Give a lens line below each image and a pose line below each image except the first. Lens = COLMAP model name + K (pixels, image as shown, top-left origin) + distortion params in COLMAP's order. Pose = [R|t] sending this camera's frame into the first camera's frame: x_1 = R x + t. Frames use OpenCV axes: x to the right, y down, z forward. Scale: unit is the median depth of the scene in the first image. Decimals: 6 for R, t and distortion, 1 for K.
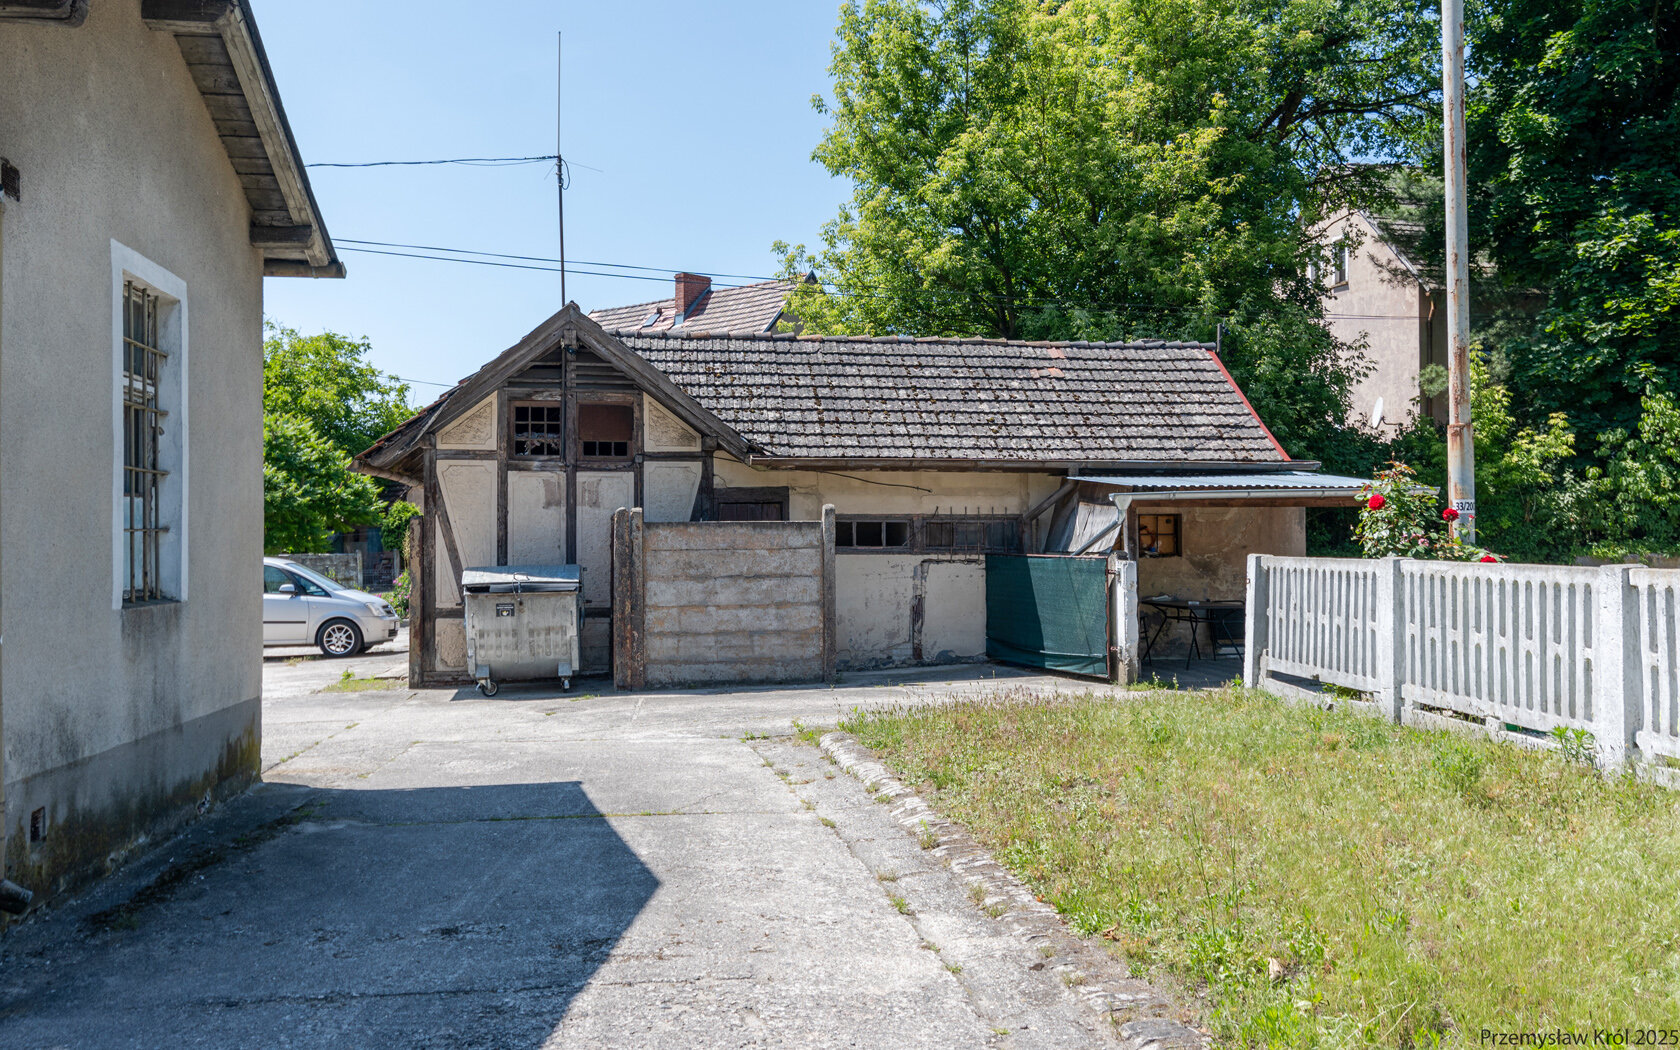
lens RADIAL K [[1360.1, 0, 840.0], [0, 1360.1, 525.0], [0, 0, 1]] dist [0.000001, 0.000625]
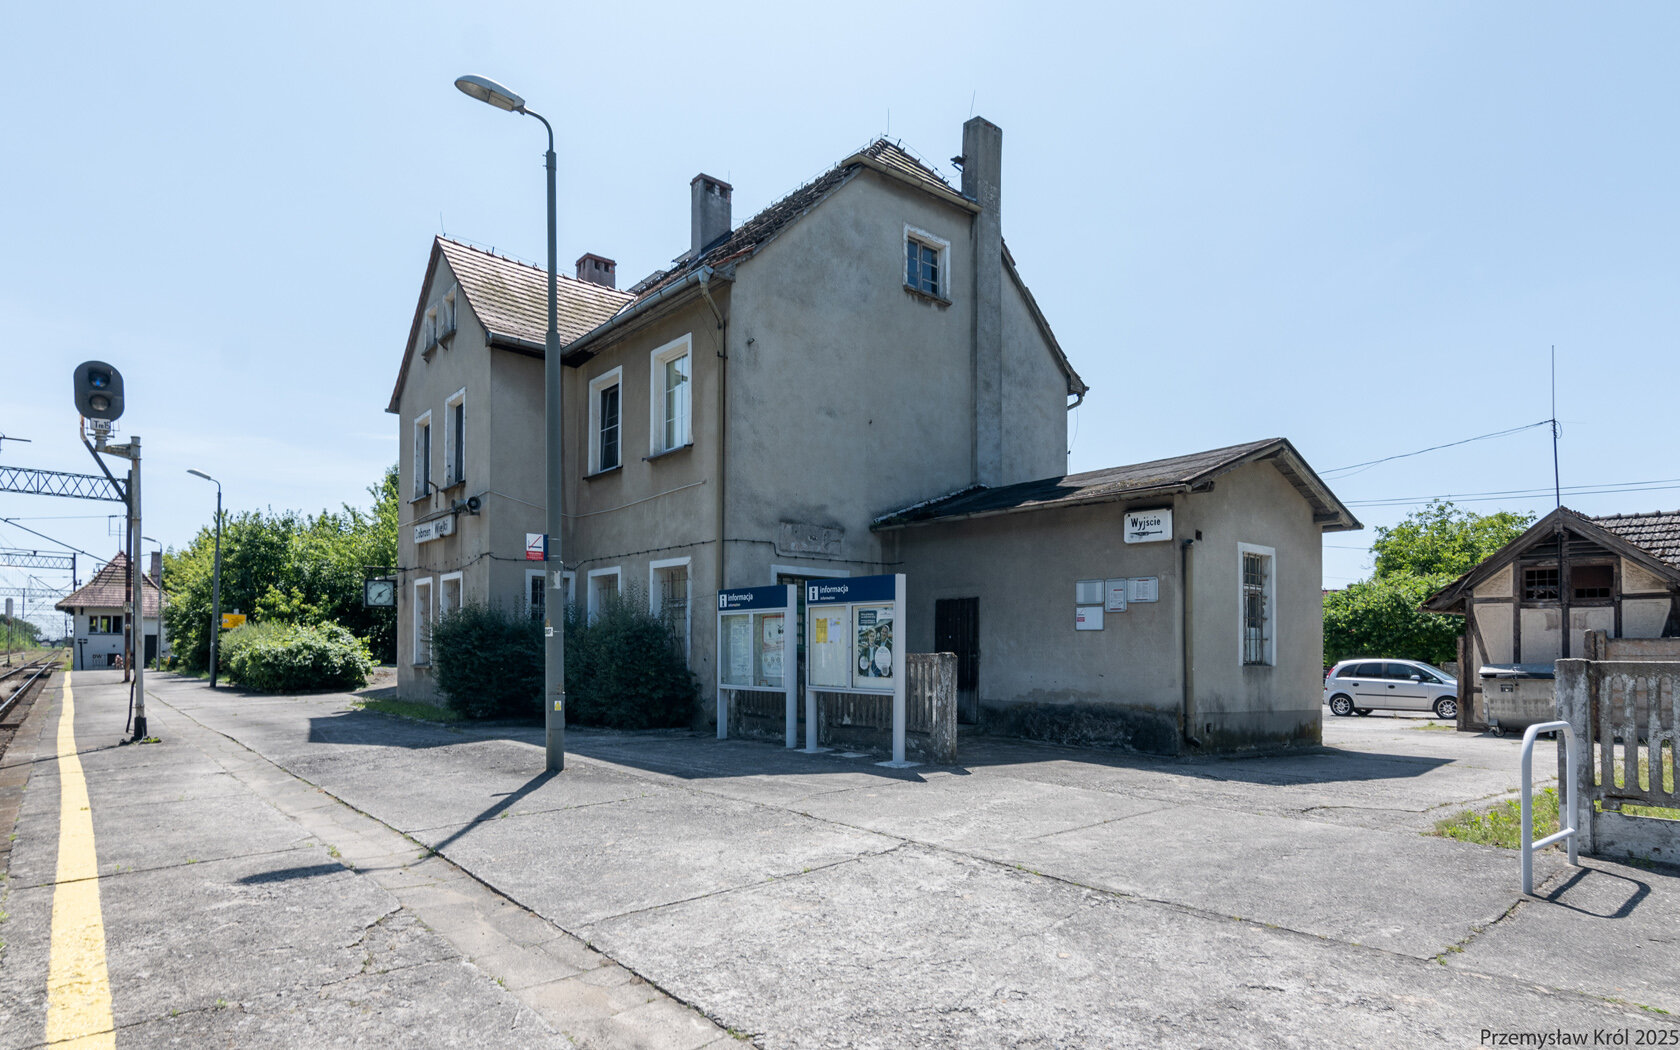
lens RADIAL K [[881.8, 0, 837.7], [0, 881.8, 633.9], [0, 0, 1]] dist [-0.001089, 0.000694]
pose [[0.500650, -0.007574, -0.865617, 0.285652], [-0.003512, 0.999936, -0.010781, 0.006891], [0.865643, 0.008438, 0.500591, -0.299007]]
